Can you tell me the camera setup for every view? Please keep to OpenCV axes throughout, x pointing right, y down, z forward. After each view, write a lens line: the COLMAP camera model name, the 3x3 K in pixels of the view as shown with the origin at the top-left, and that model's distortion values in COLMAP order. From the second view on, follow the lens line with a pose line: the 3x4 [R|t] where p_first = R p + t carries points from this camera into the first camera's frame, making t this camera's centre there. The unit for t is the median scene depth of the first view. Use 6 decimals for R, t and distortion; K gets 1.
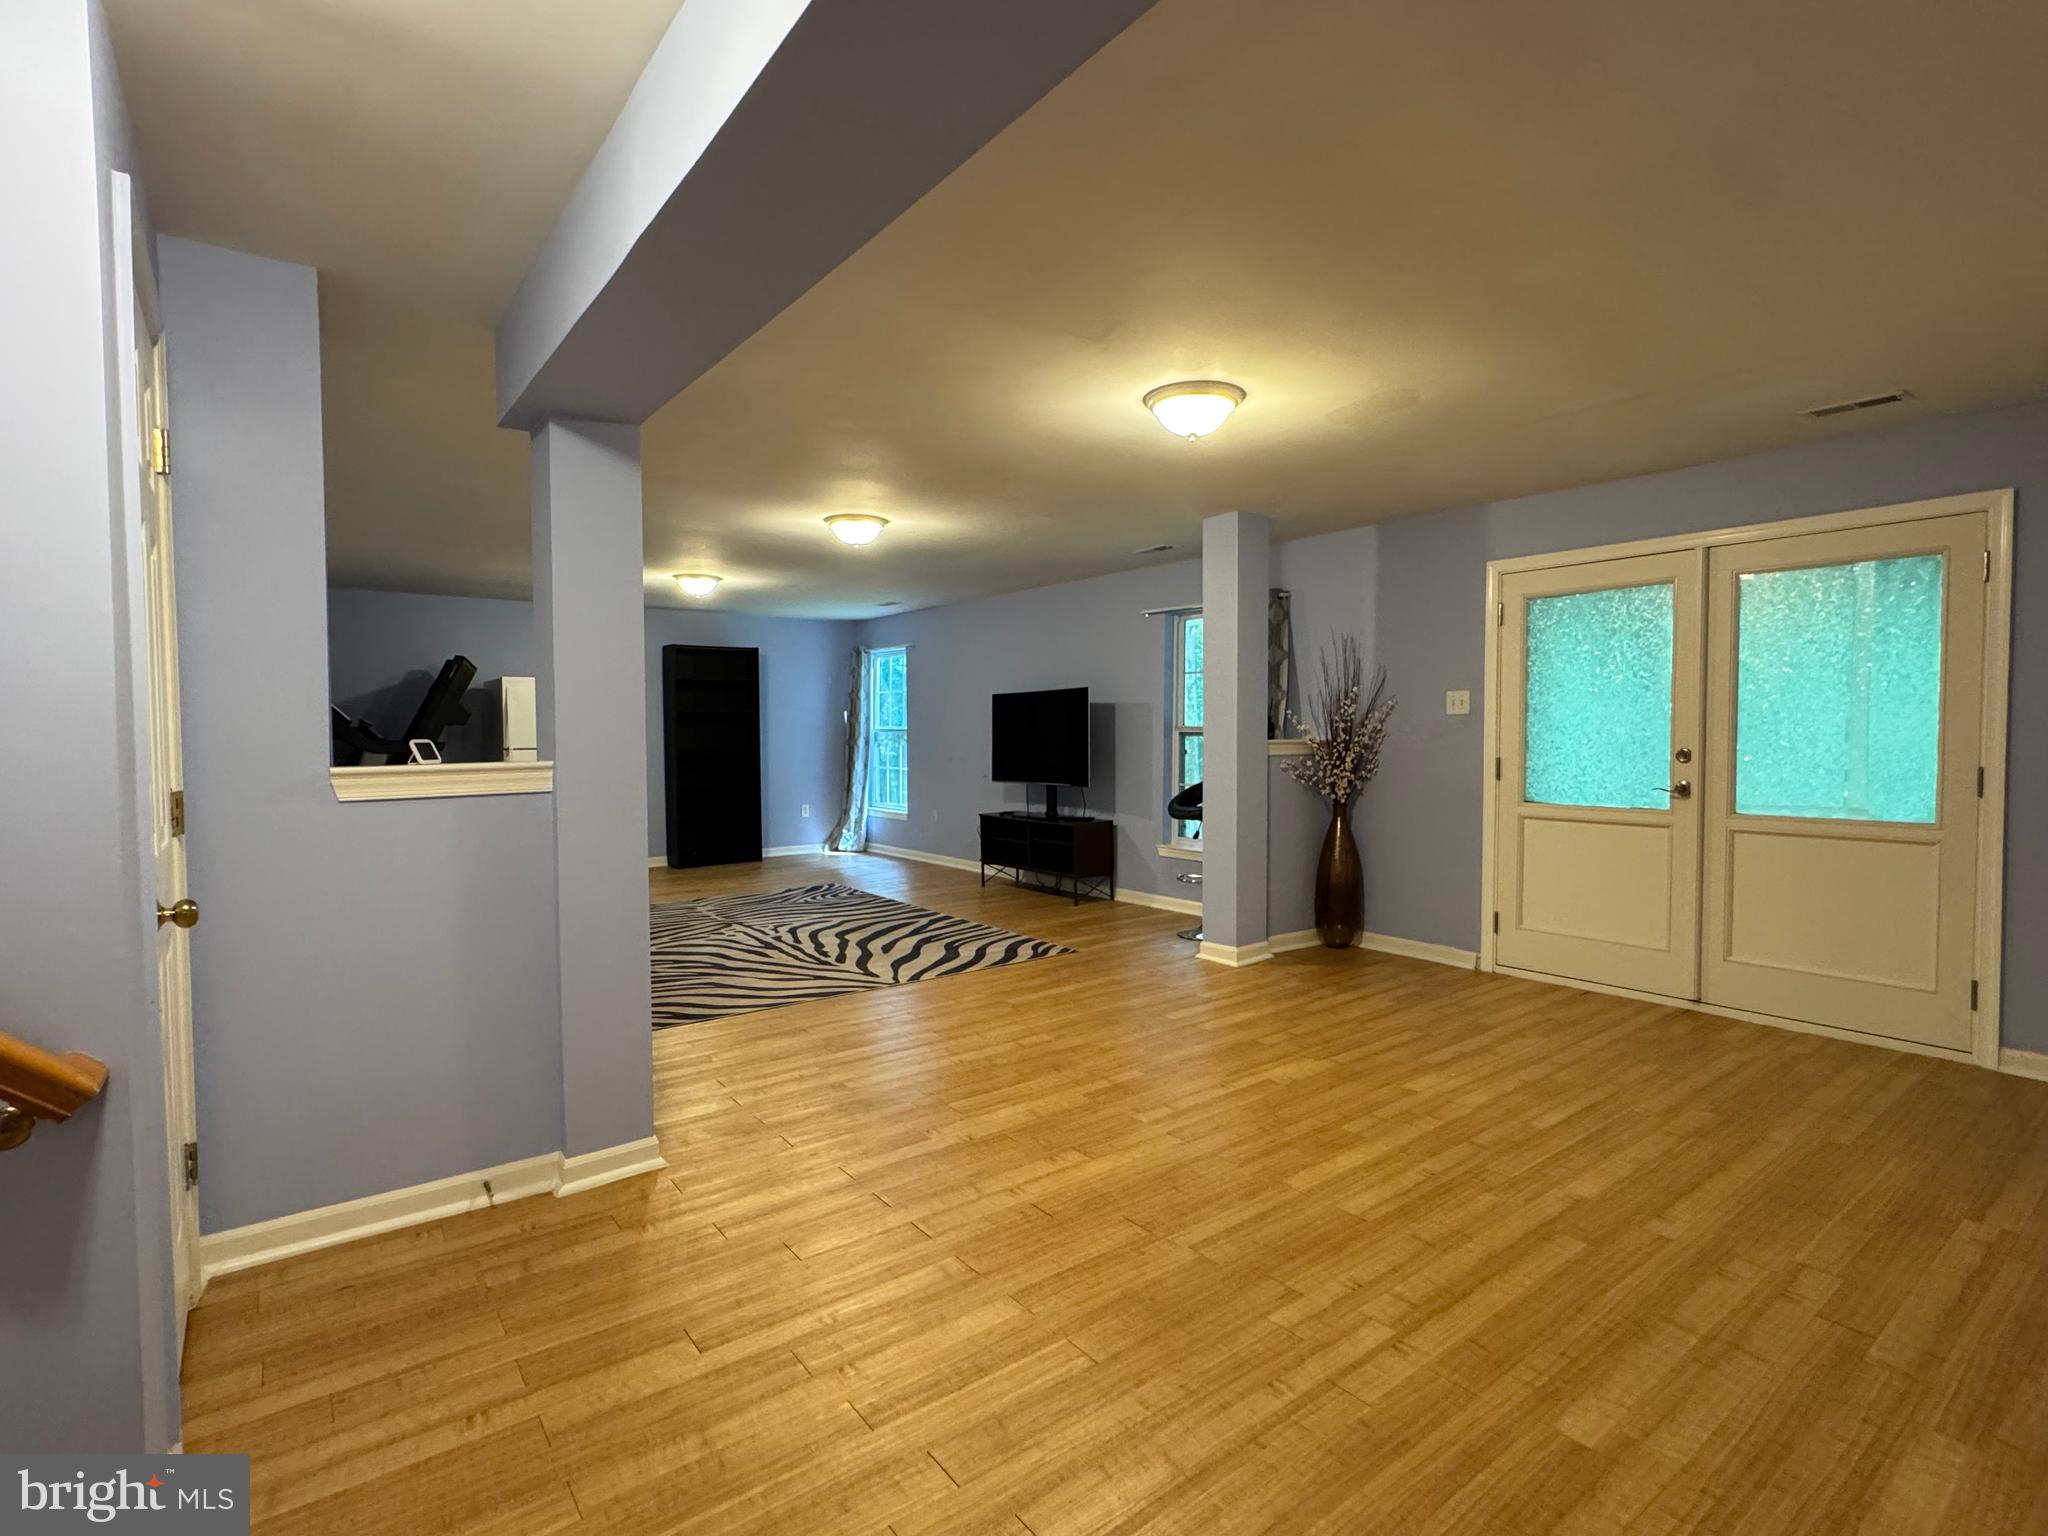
lens RADIAL K [[996.1, 0, 1025.2], [0, 996.1, 765.4], [0, 0, 1]] dist [-0.005540, 0.001346]
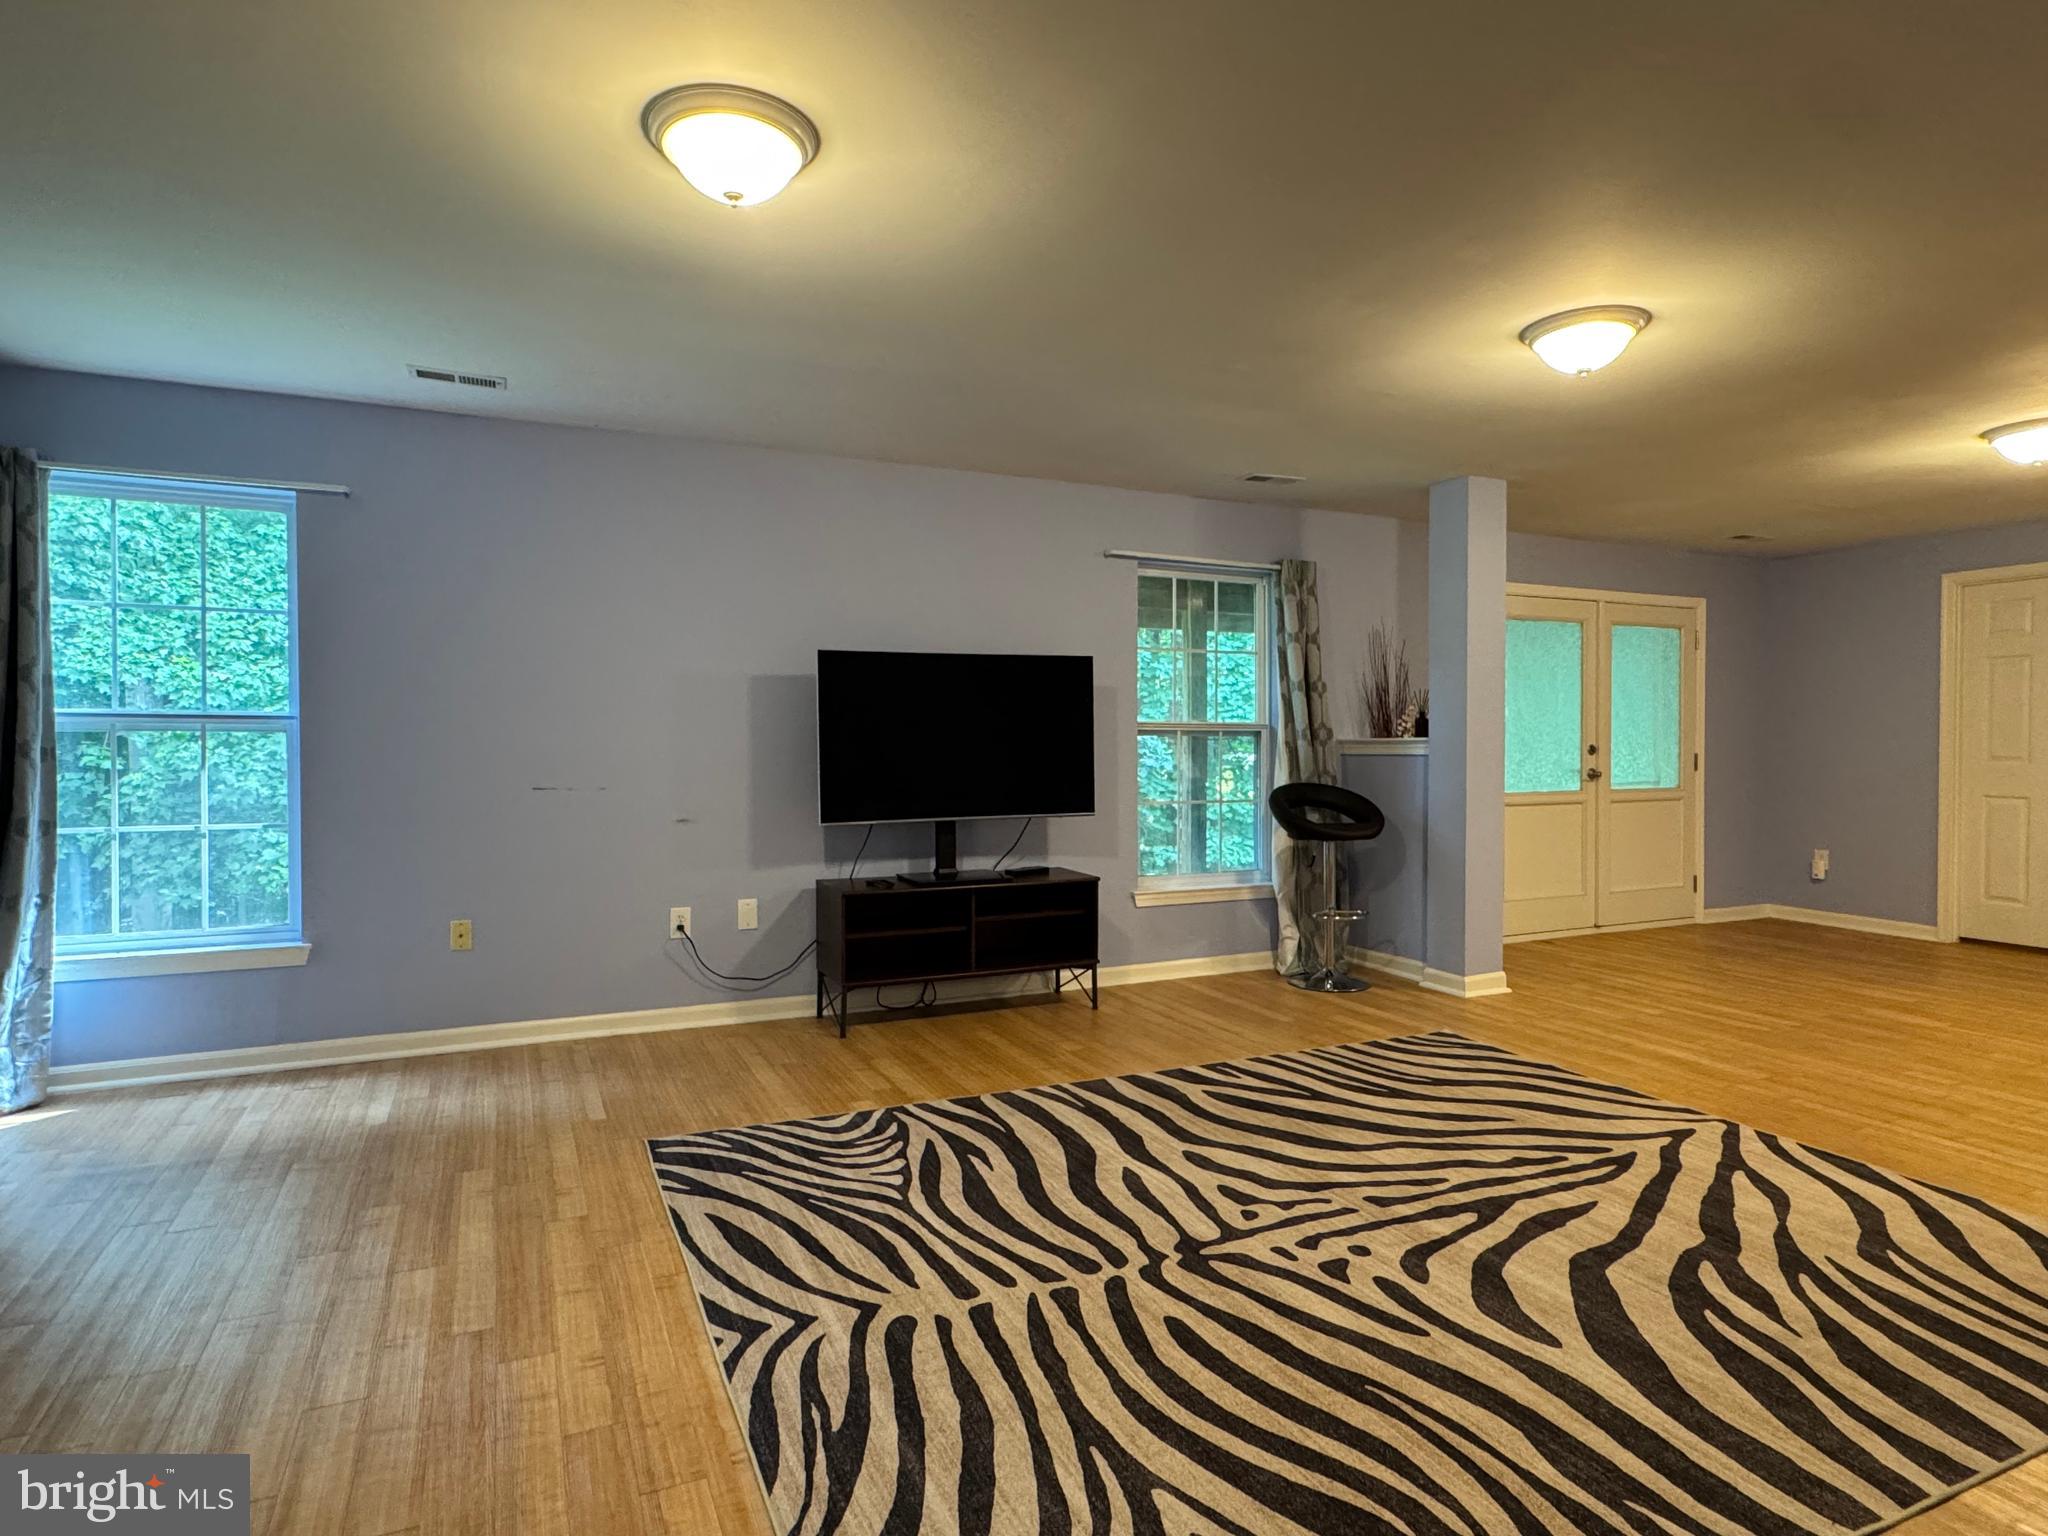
lens RADIAL K [[1138.3, 0, 1005.8], [0, 1138.3, 766.0], [0, 0, 1]] dist [-0.005266, -0.001095]
pose [[0.211496, -0.015366, 0.977258, -1.221948], [0.033188, 0.999413, 0.008532, -0.031756], [-0.976815, 0.030629, 0.211882, 1.709961]]
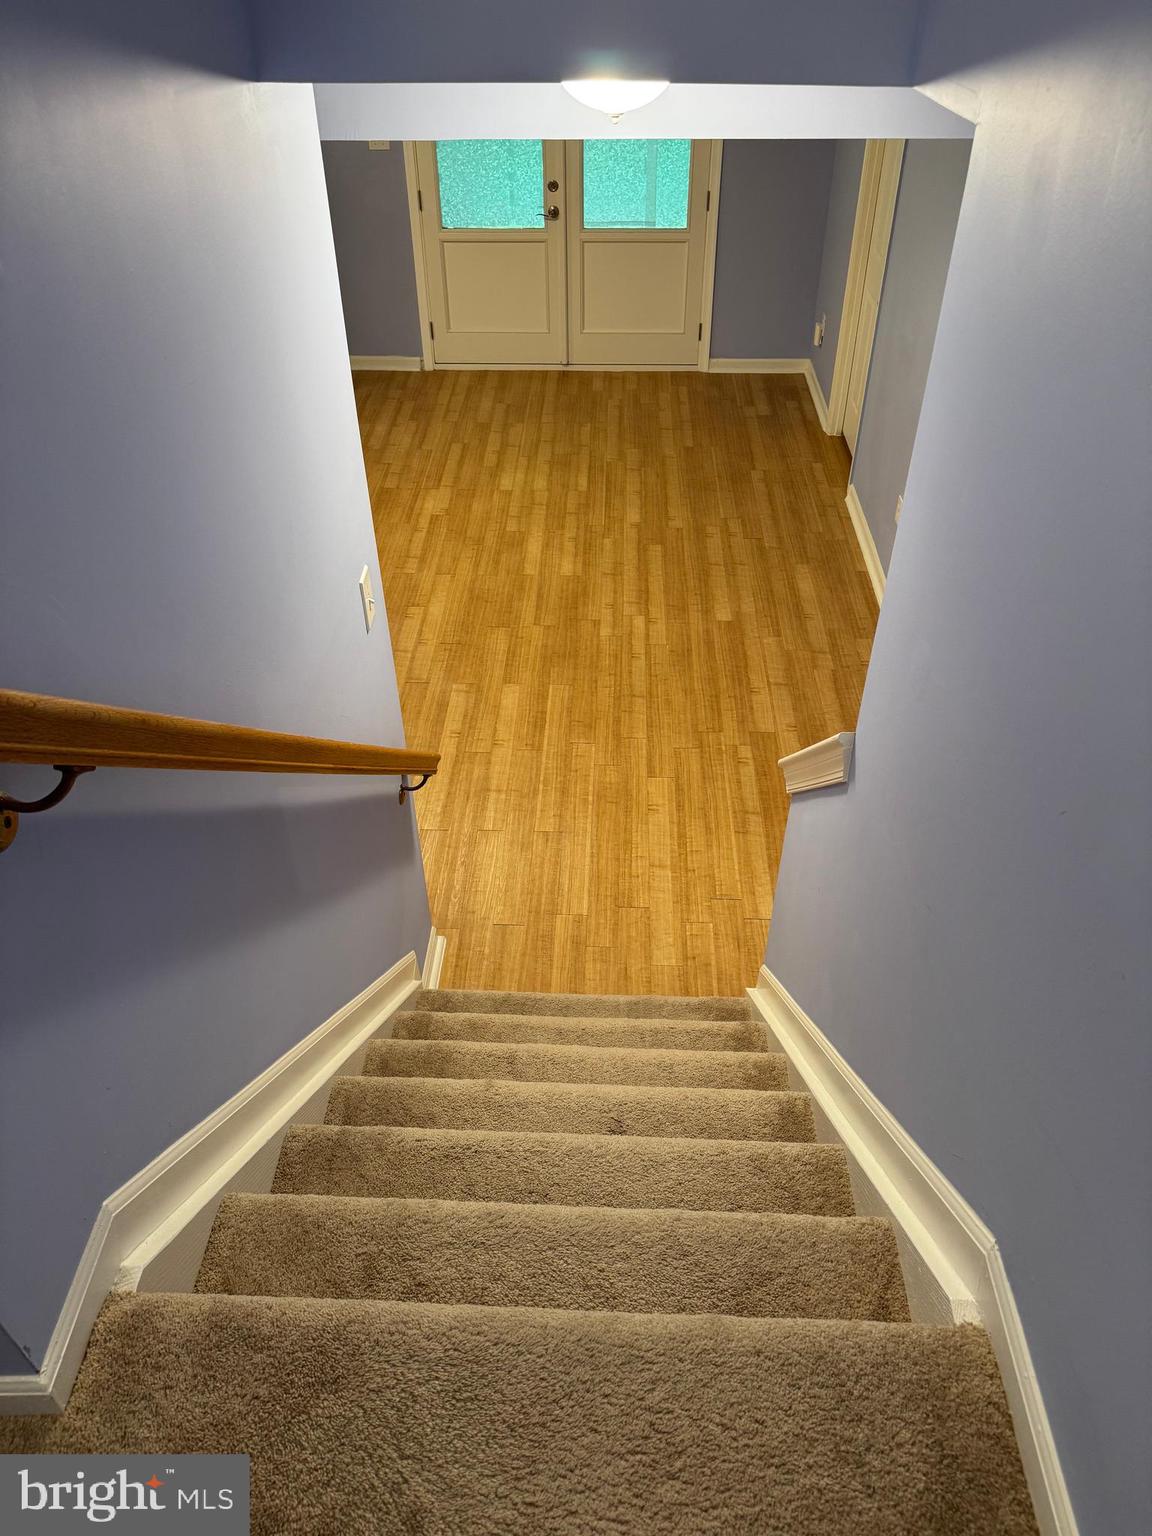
lens RADIAL K [[1081.0, 0, 576.4], [0, 1081.0, 779.3], [0, 0, 1]] dist [0.038650, -0.023599]
pose [[0.634929, -0.500977, 0.588121, -0.746776], [0.032953, 0.778122, 0.627249, -0.376563], [-0.771867, -0.378879, 0.510561, -0.147079]]
